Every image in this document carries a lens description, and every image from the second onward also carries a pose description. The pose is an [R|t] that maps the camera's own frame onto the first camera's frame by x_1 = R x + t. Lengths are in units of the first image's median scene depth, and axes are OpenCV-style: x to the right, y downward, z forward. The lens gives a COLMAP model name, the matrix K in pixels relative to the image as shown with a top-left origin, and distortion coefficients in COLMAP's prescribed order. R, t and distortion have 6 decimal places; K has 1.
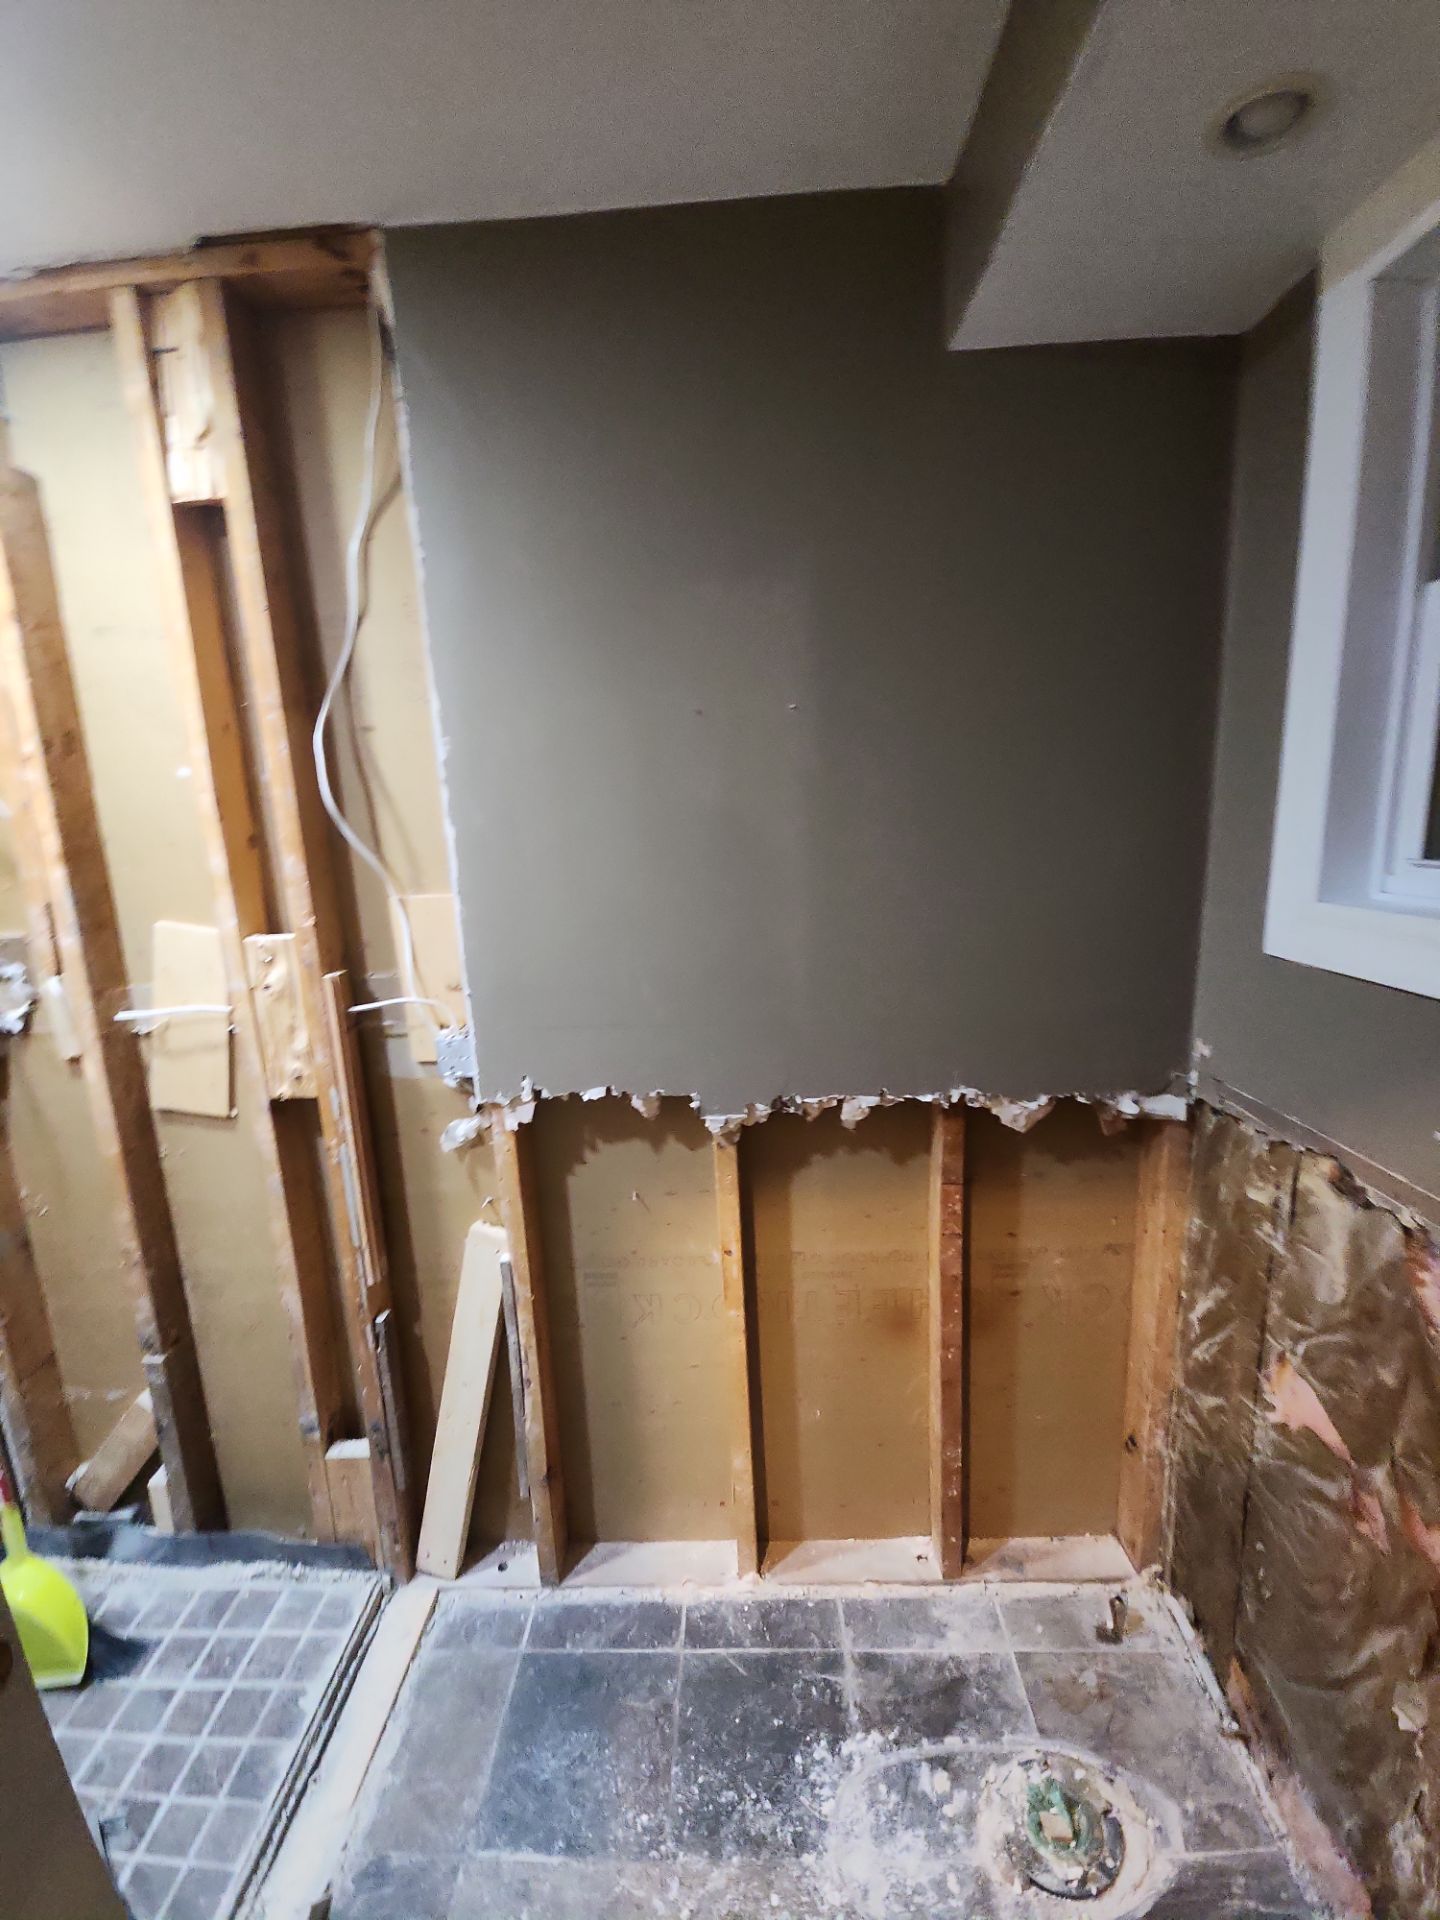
lens RADIAL K [[786.0, 0, 714.0], [0, 786.0, 968.3], [0, 0, 1]] dist [0.016575, -0.007819]
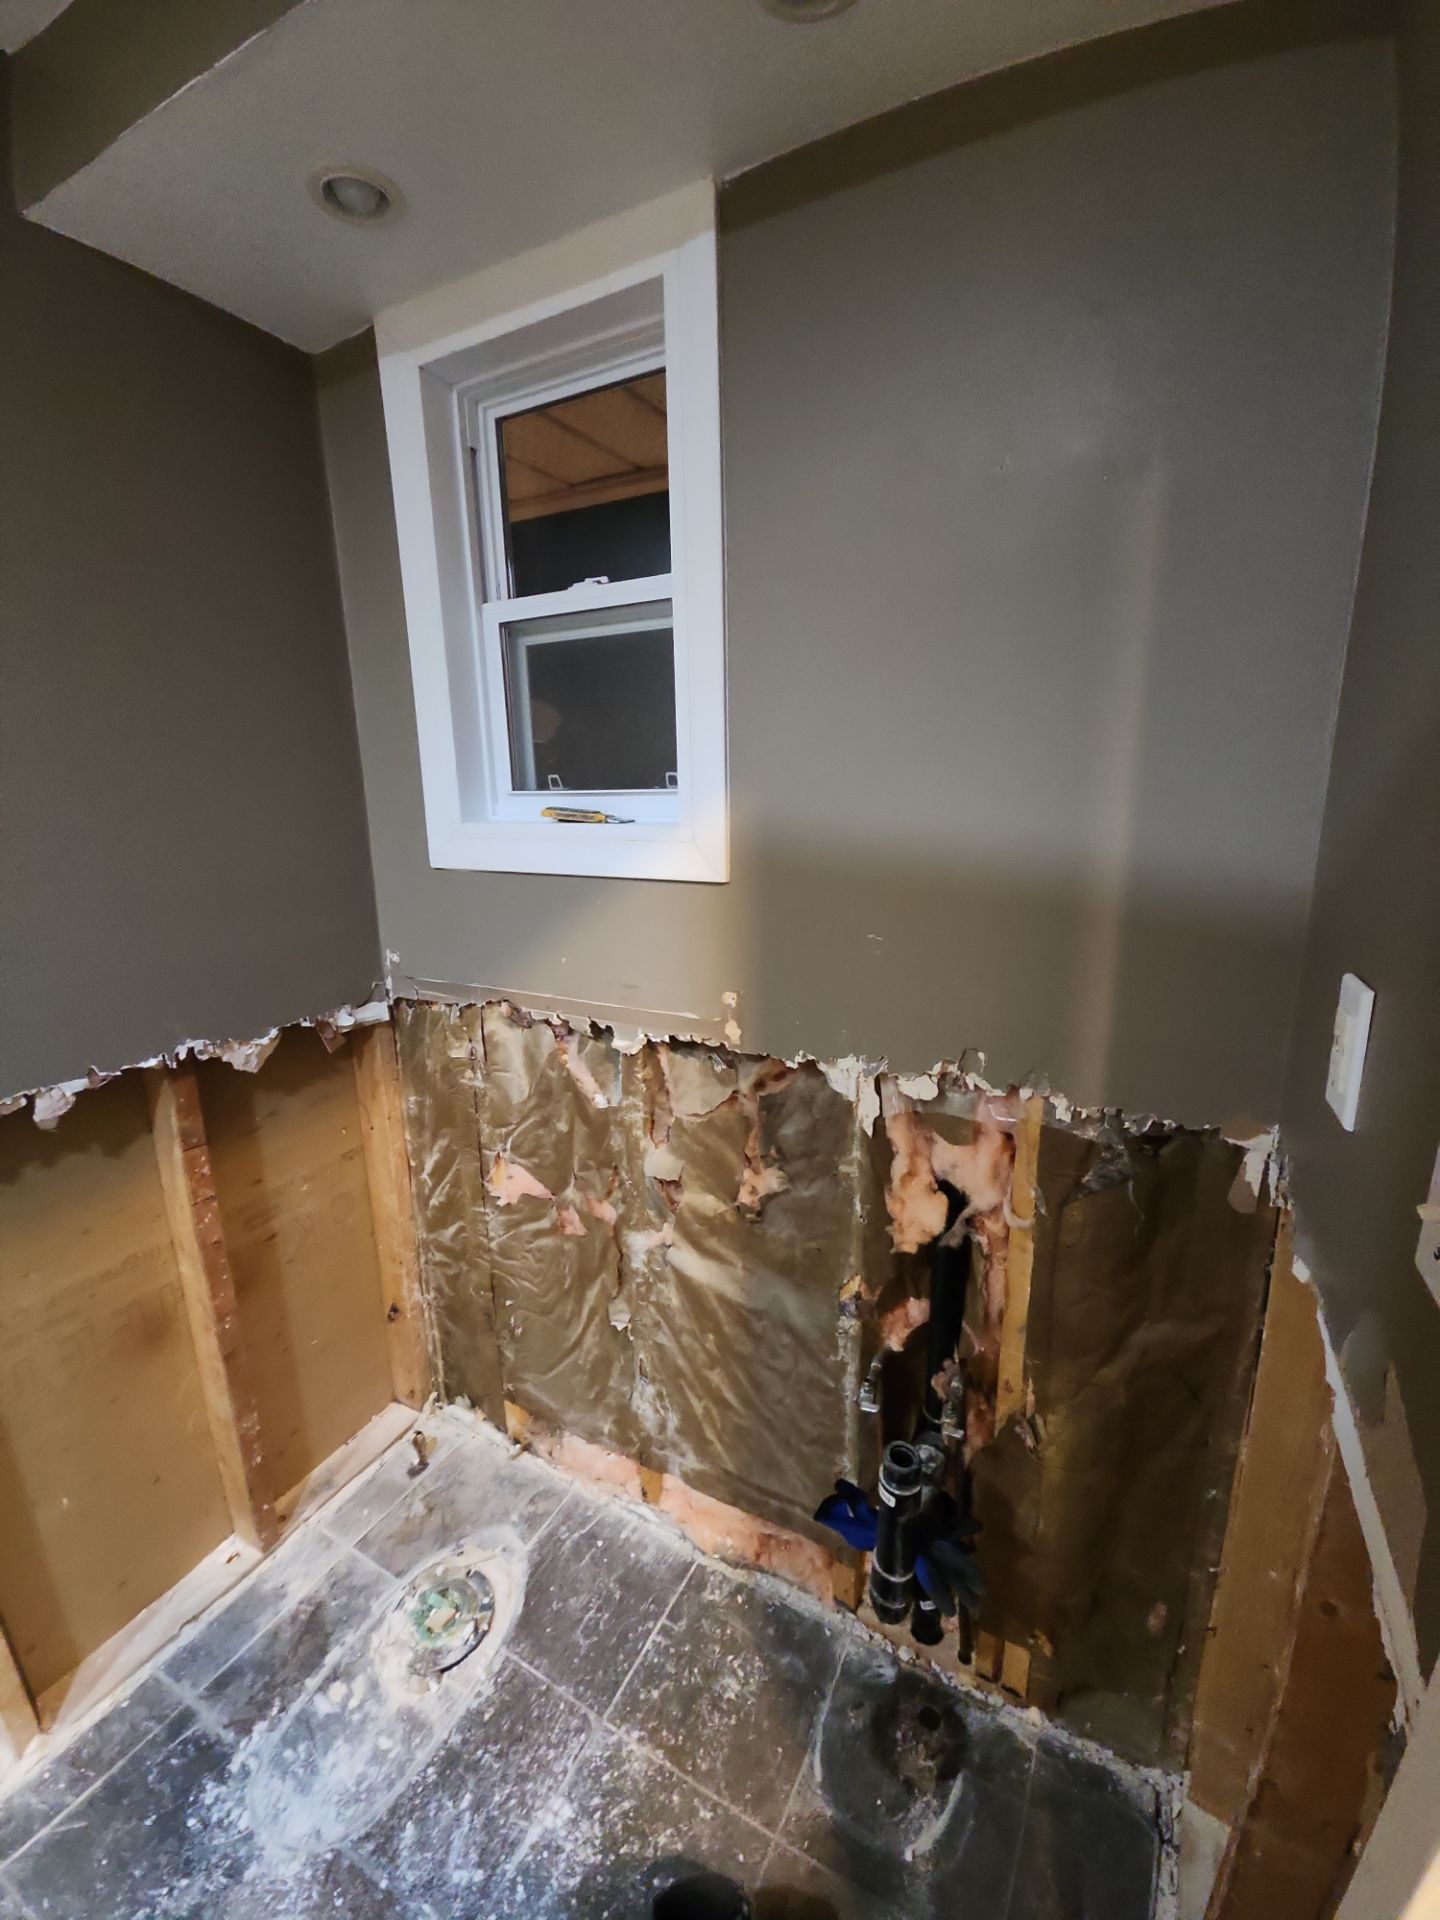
lens RADIAL K [[786.0, 0, 714.0], [0, 786.0, 968.3], [0, 0, 1]] dist [0.016575, -0.007819]
pose [[0.453737, -0.170011, 0.874768, -0.214897], [0.166830, 0.980483, 0.104023, 0.072746], [-0.875380, 0.098739, 0.473244, -0.008760]]
